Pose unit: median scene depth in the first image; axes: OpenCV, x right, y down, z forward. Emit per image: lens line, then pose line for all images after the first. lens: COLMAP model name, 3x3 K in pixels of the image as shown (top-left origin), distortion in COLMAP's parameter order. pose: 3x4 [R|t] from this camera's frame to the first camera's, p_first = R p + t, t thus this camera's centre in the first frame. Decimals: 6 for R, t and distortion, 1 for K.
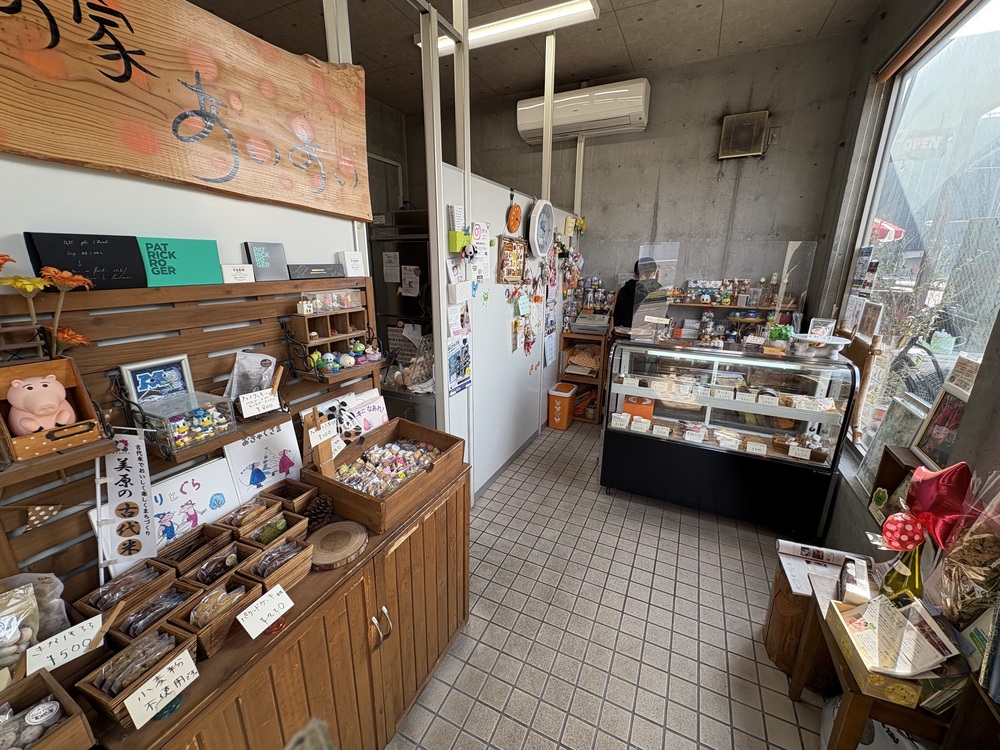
lens RADIAL K [[400.9, 0, 500.0], [0, 400.9, 375.0], [0, 0, 1]] dist [0.000292, -0.000060]
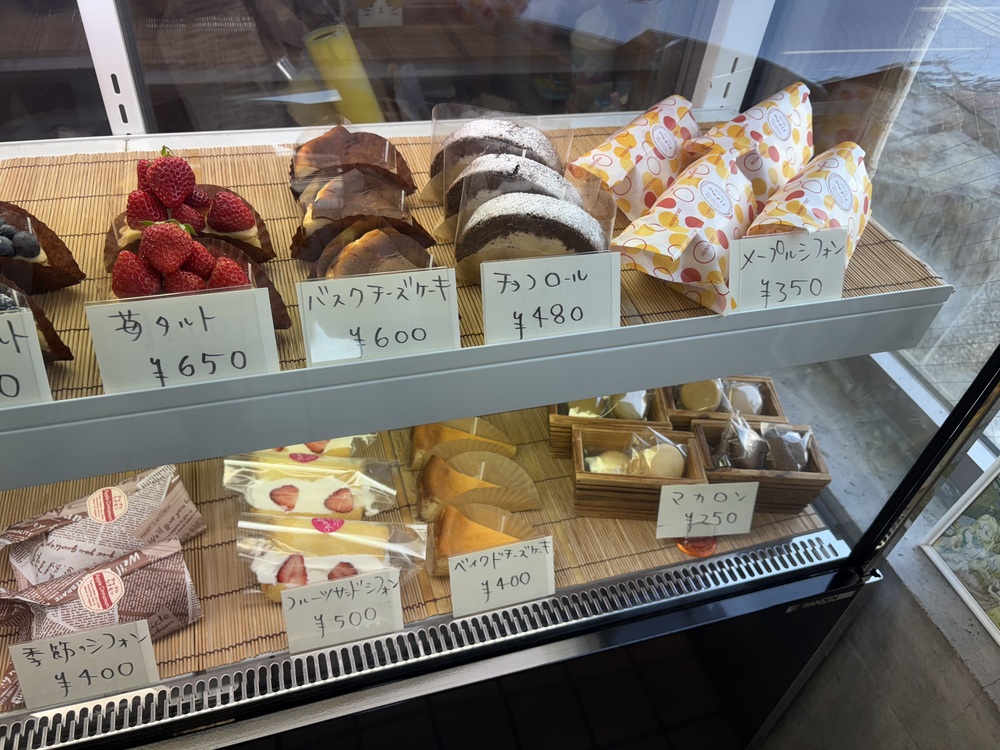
lens RADIAL K [[769.3, 0, 500.0], [0, 769.3, 375.0], [0, 0, 1]] dist [0.008743, -0.005810]
pose [[0.730360, -0.426495, 0.533551, 0.508260], [0.106501, 0.842665, 0.527800, -0.033928], [-0.674709, -0.328660, 0.660871, 0.819568]]
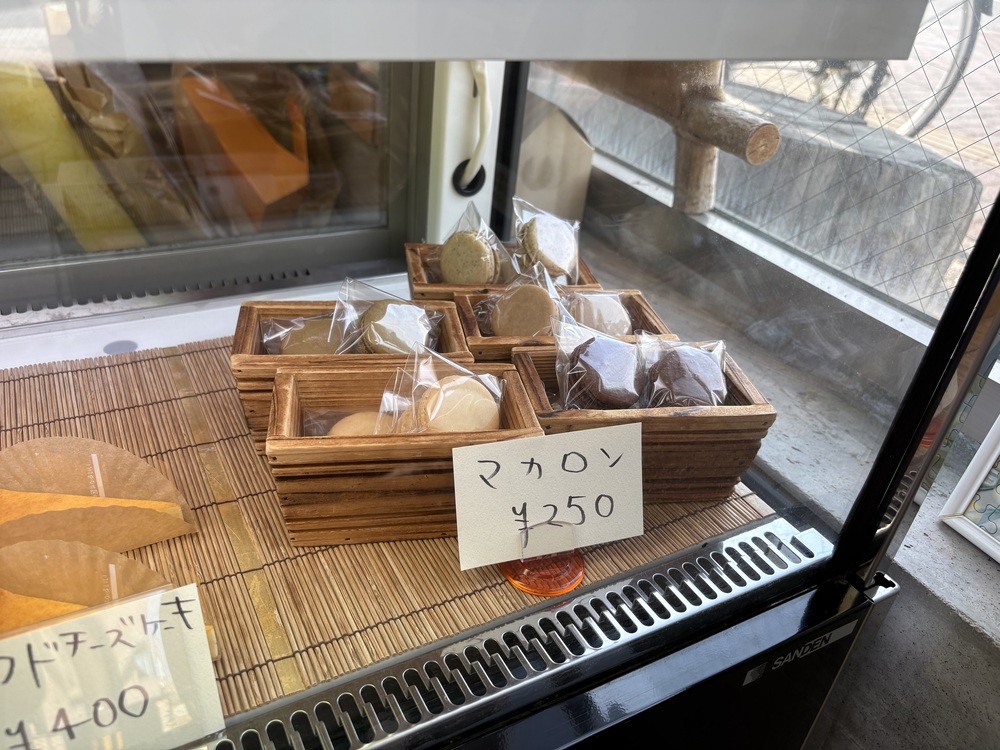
lens RADIAL K [[764.9, 0, 500.0], [0, 764.9, 375.0], [0, 0, 1]] dist [0.040555, -0.076311]
pose [[0.580658, -0.395584, 0.711583, 0.605387], [0.132465, 0.908279, 0.396839, 0.099676], [-0.803299, -0.136168, 0.579800, 0.873843]]
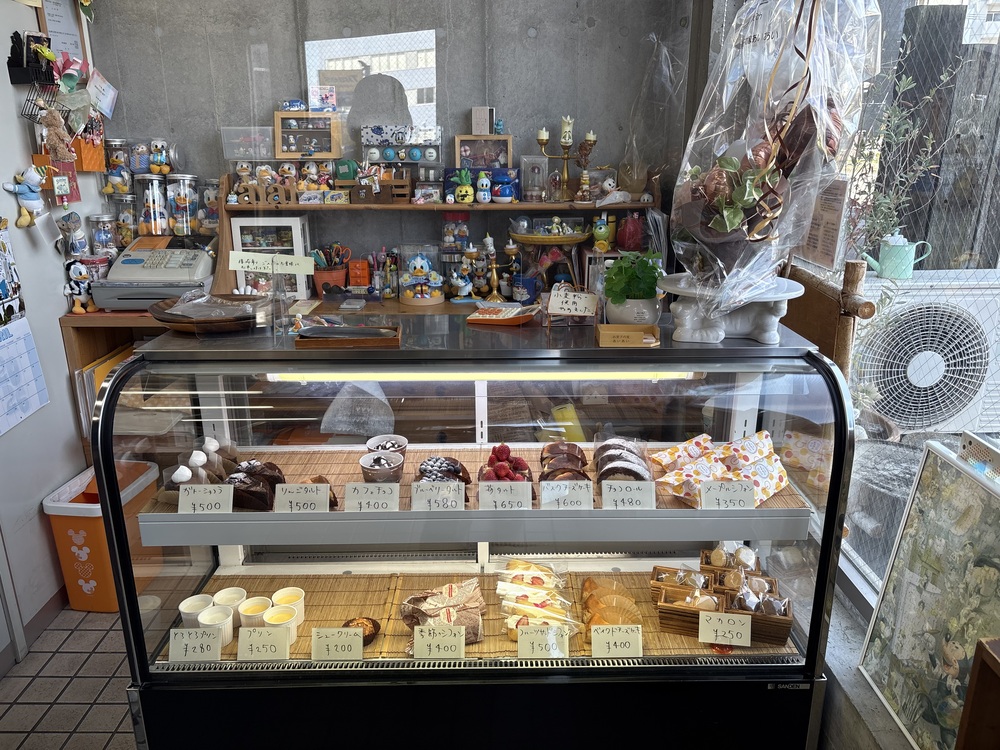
lens RADIAL K [[756.8, 0, 500.0], [0, 756.8, 375.0], [0, 0, 1]] dist [0.058001, -0.000757]
pose [[0.894902, -0.146749, 0.421444, 0.322771], [0.133418, 0.989173, 0.061133, -0.078418], [-0.425852, 0.001521, 0.904791, 0.475156]]
